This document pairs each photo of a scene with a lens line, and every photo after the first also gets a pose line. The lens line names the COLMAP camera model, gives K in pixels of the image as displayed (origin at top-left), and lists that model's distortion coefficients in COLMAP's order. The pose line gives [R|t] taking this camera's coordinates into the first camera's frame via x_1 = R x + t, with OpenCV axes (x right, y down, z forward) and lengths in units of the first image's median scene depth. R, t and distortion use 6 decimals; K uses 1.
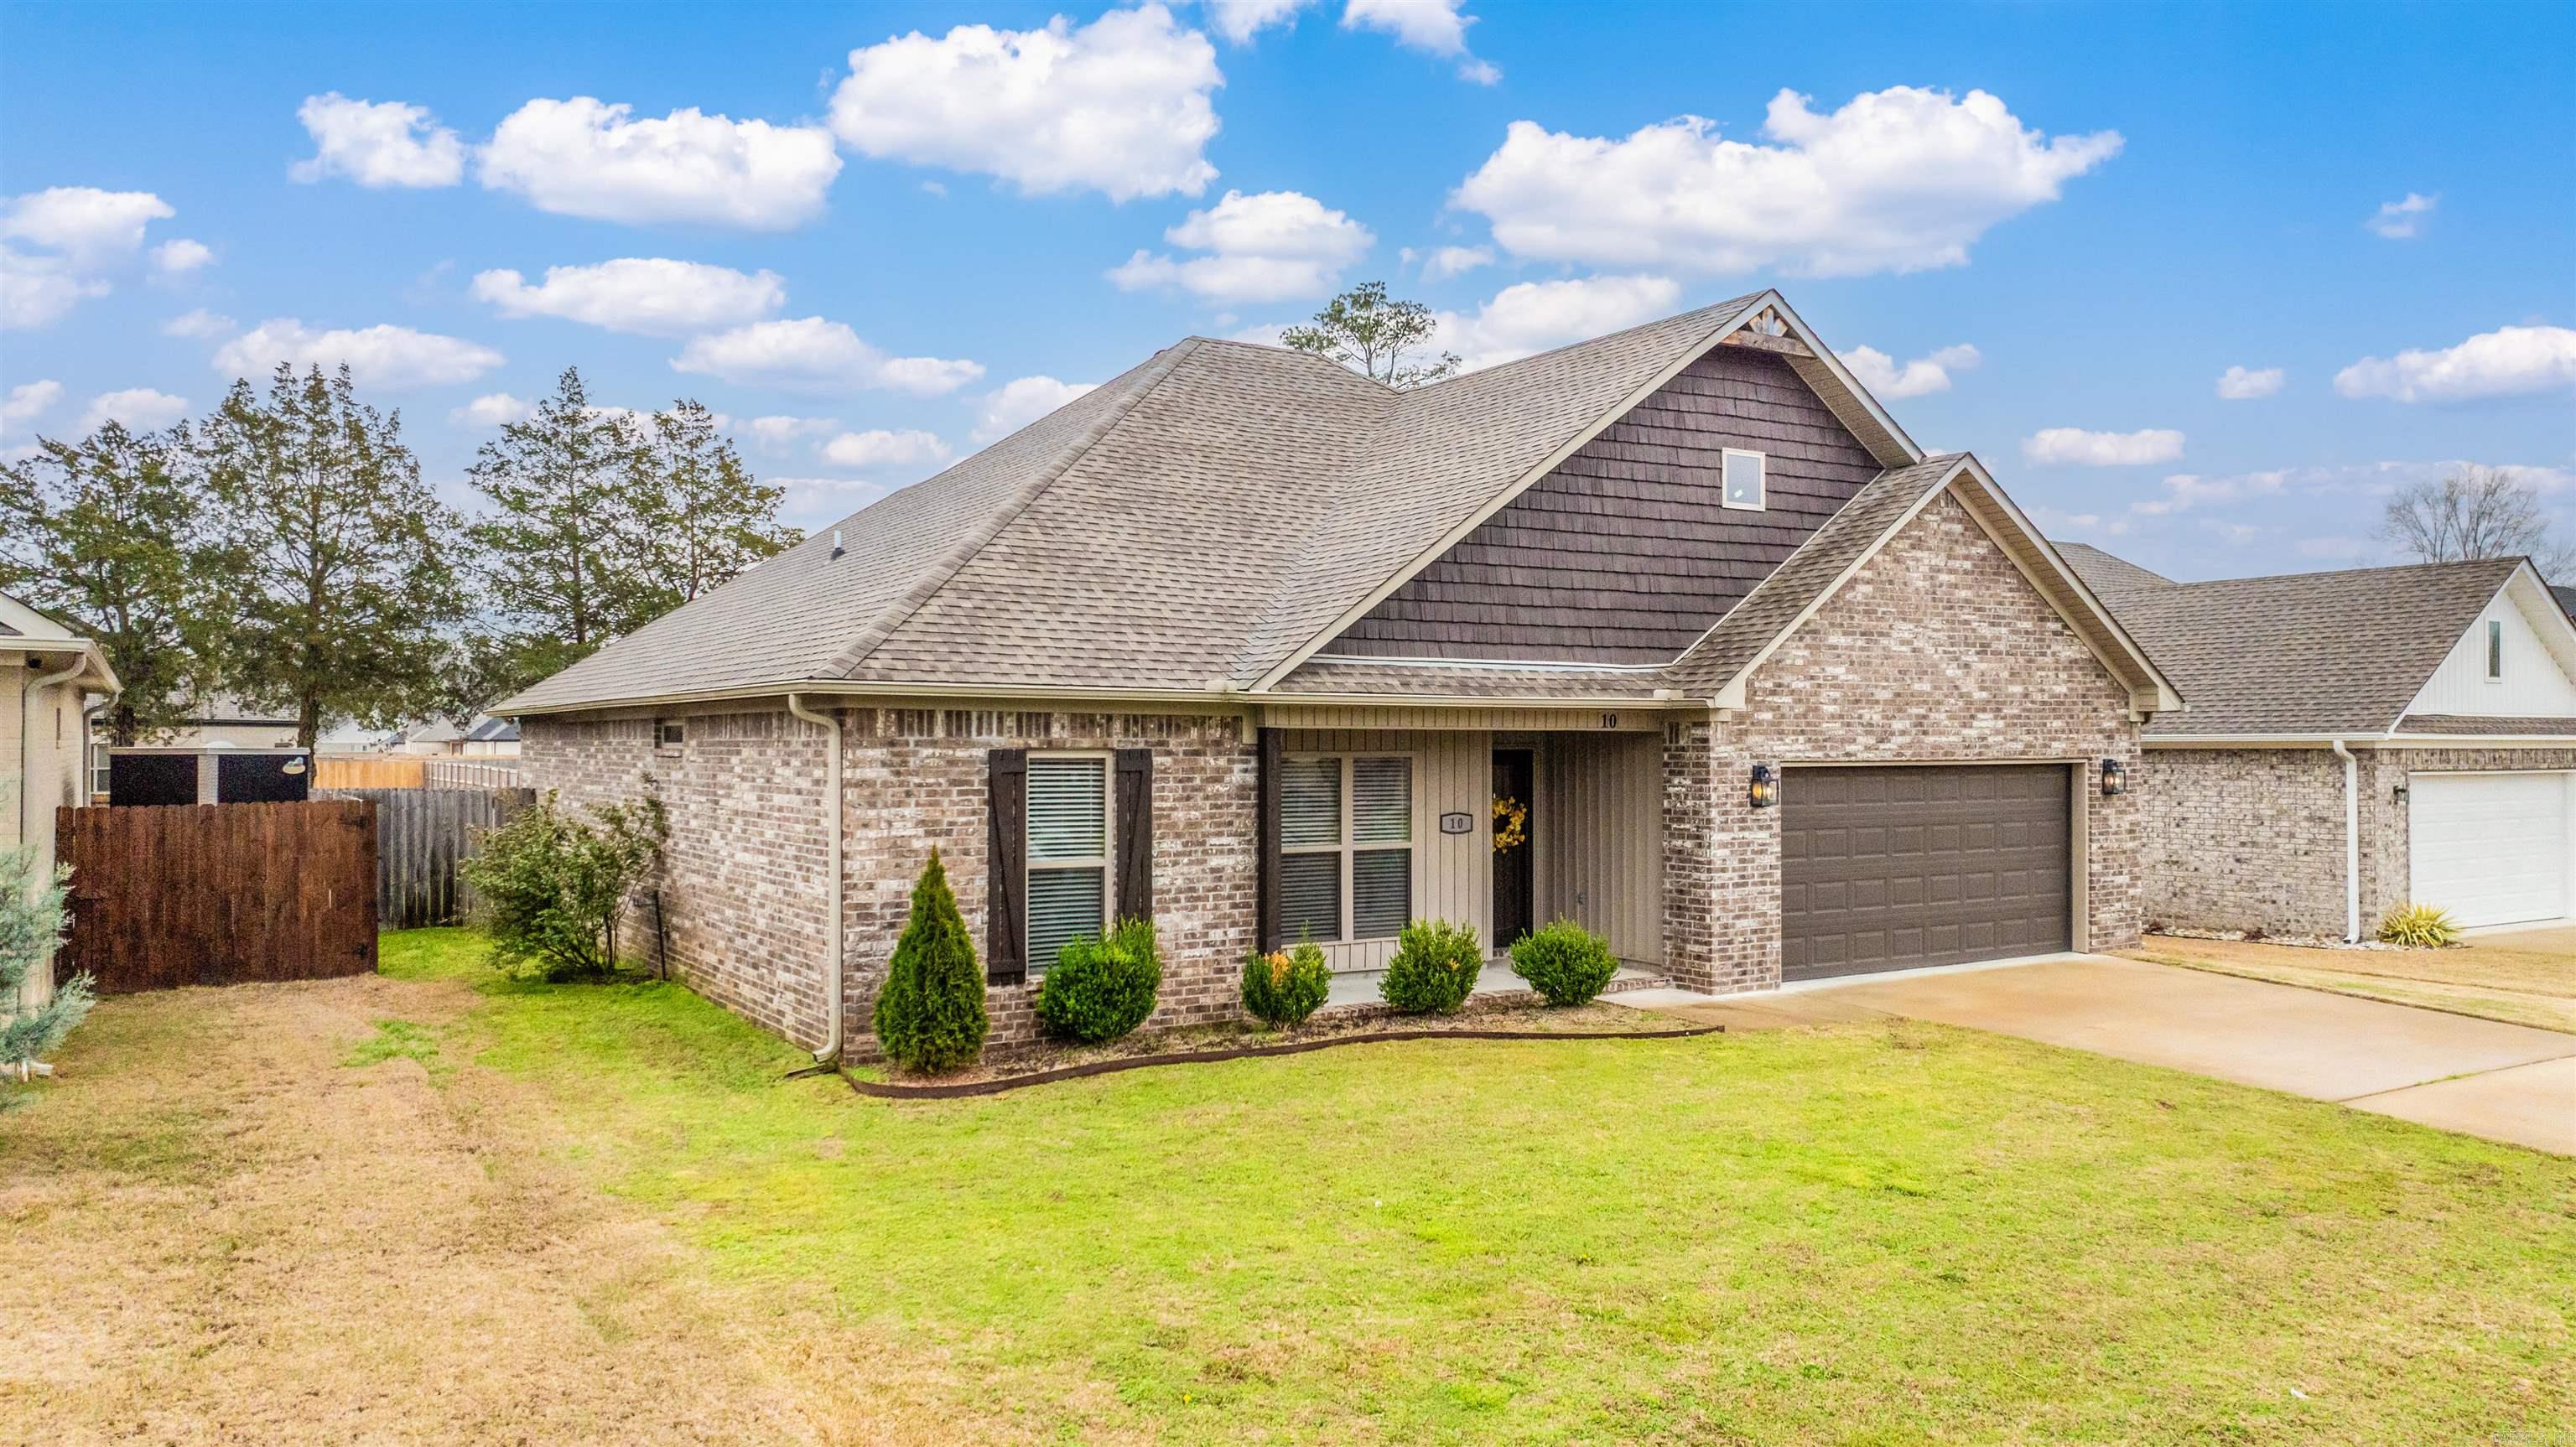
lens RADIAL K [[1826.9, 0, 1288.0], [0, 1826.9, 723.5], [0, 0, 1]] dist [-0.004375, -0.006493]
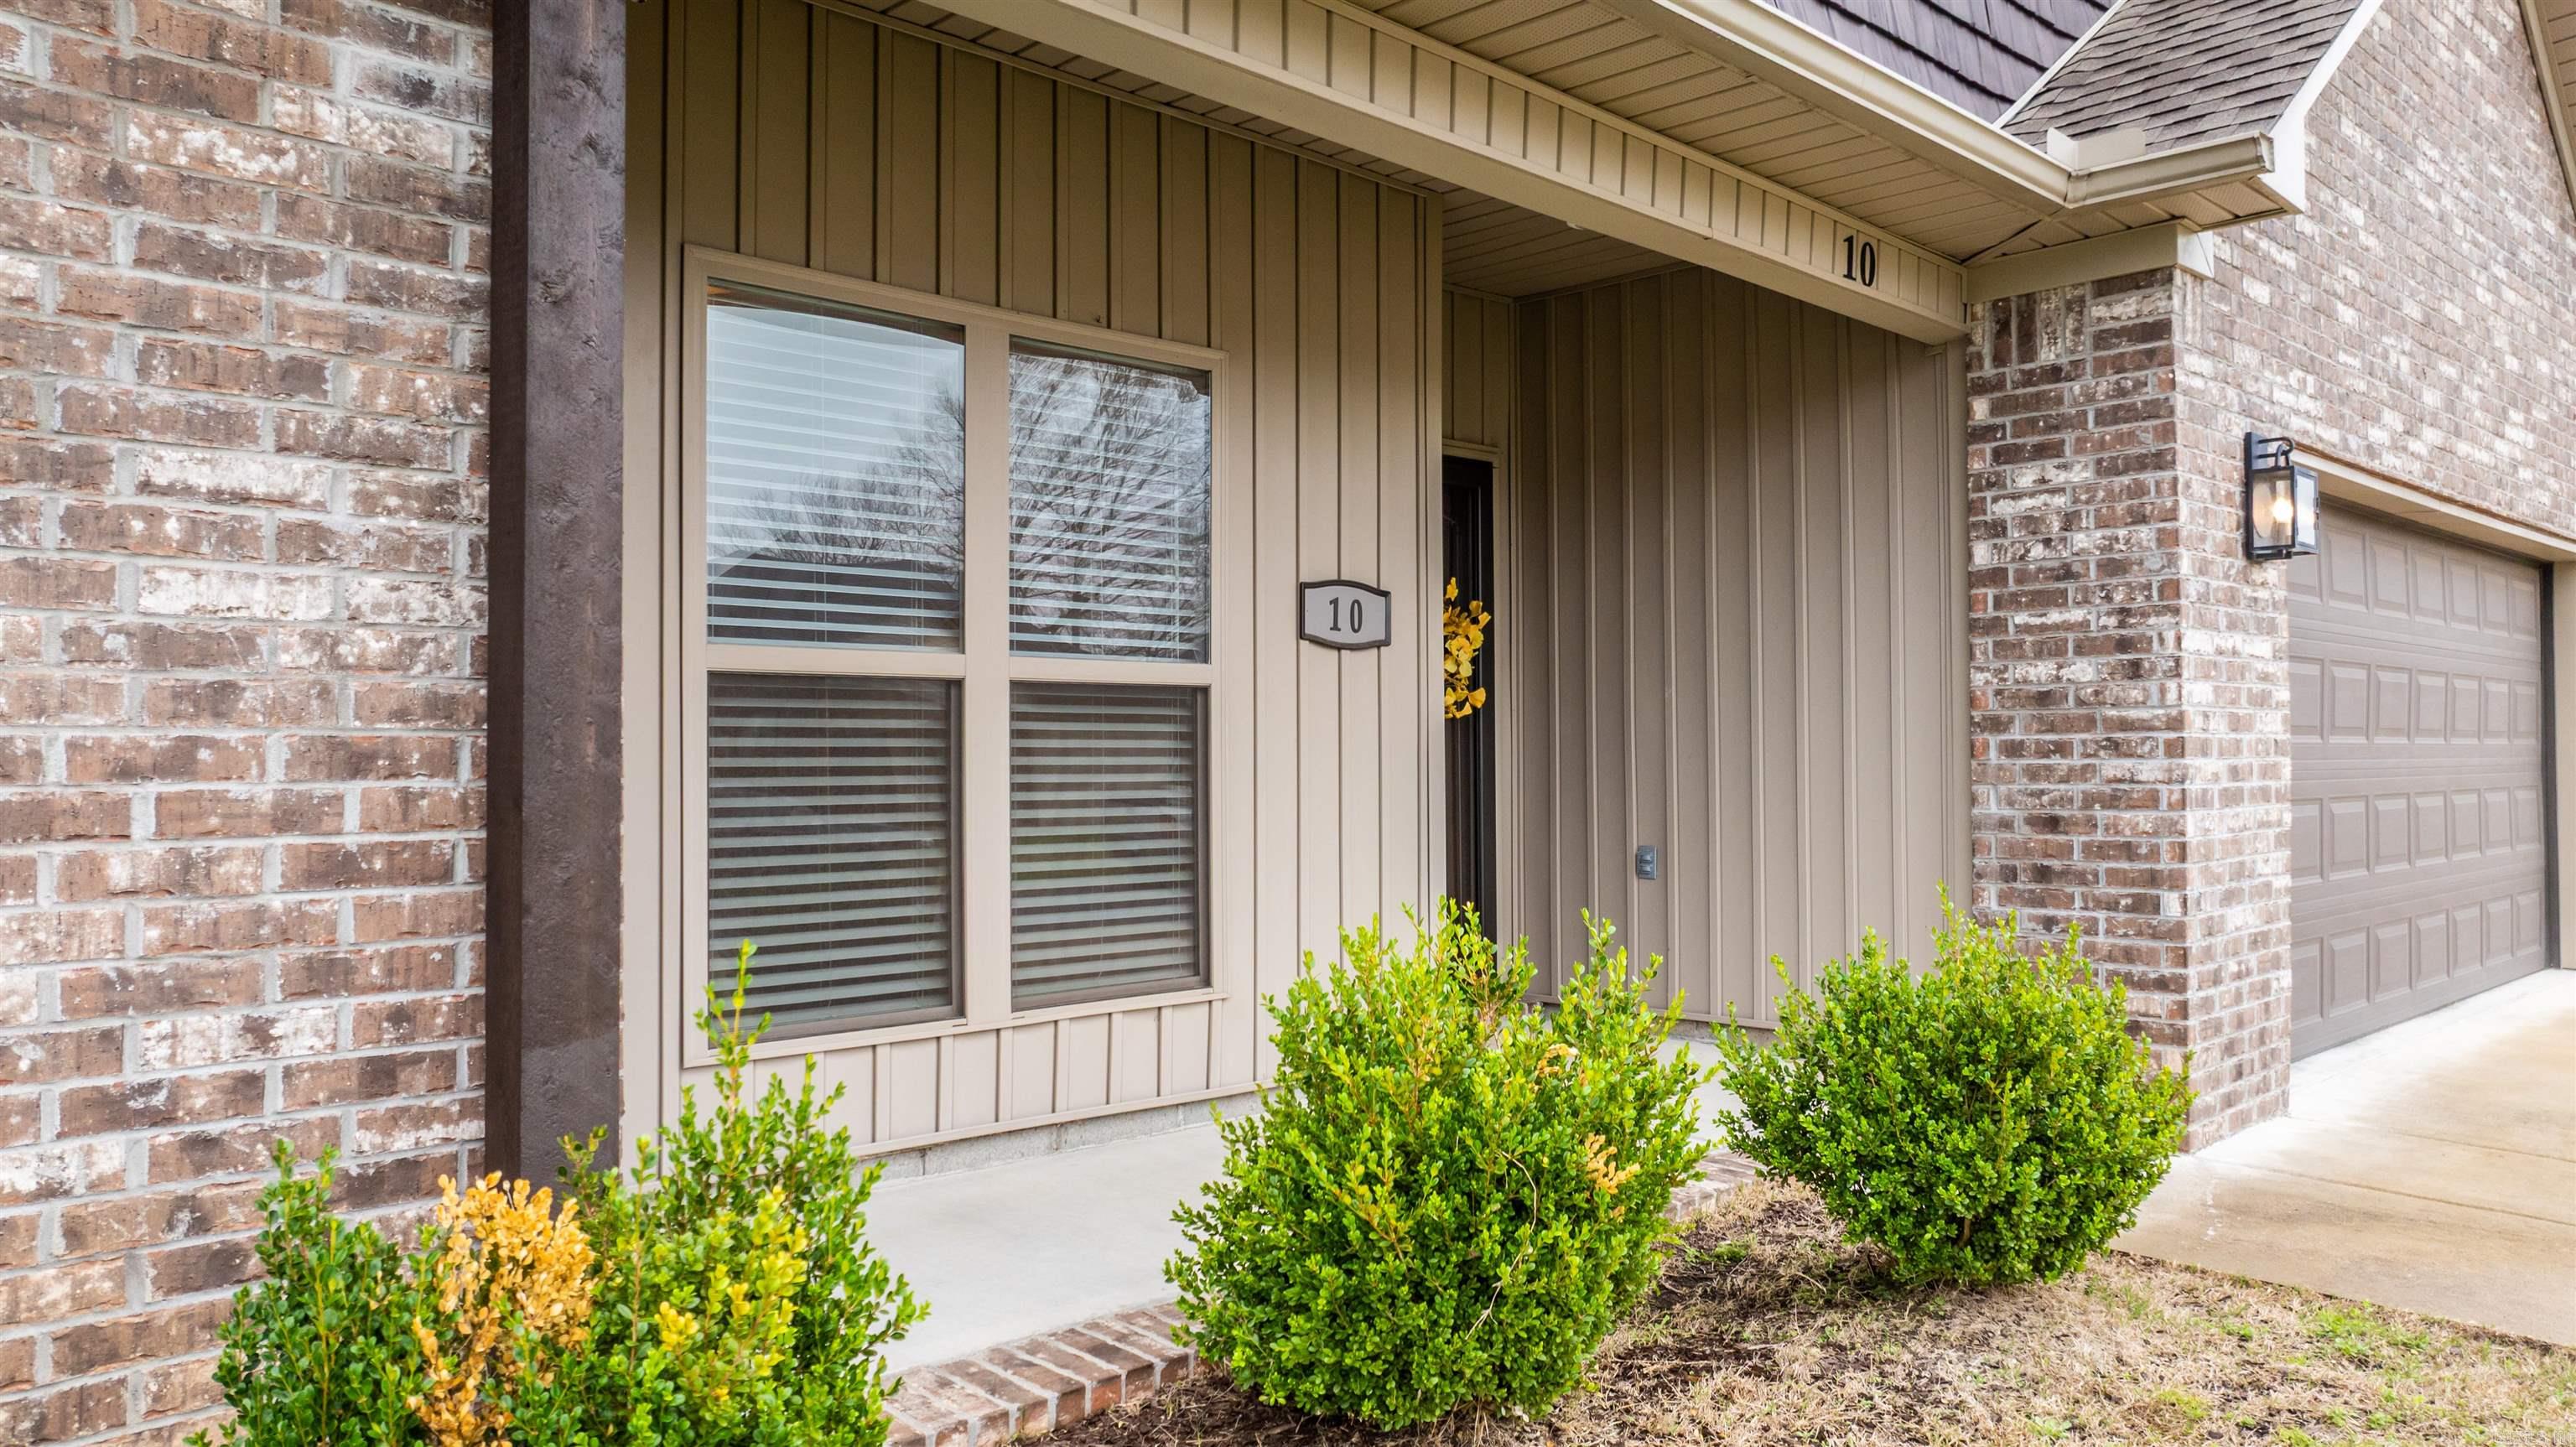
lens RADIAL K [[1826.9, 0, 1288.0], [0, 1826.9, 723.5], [0, 0, 1]] dist [-0.004375, -0.006493]
pose [[0.978084, -0.000292, 0.208210, 0.019534], [0.002434, 0.999947, -0.010031, 0.077584], [-0.208196, 0.010318, 0.978033, 0.716686]]
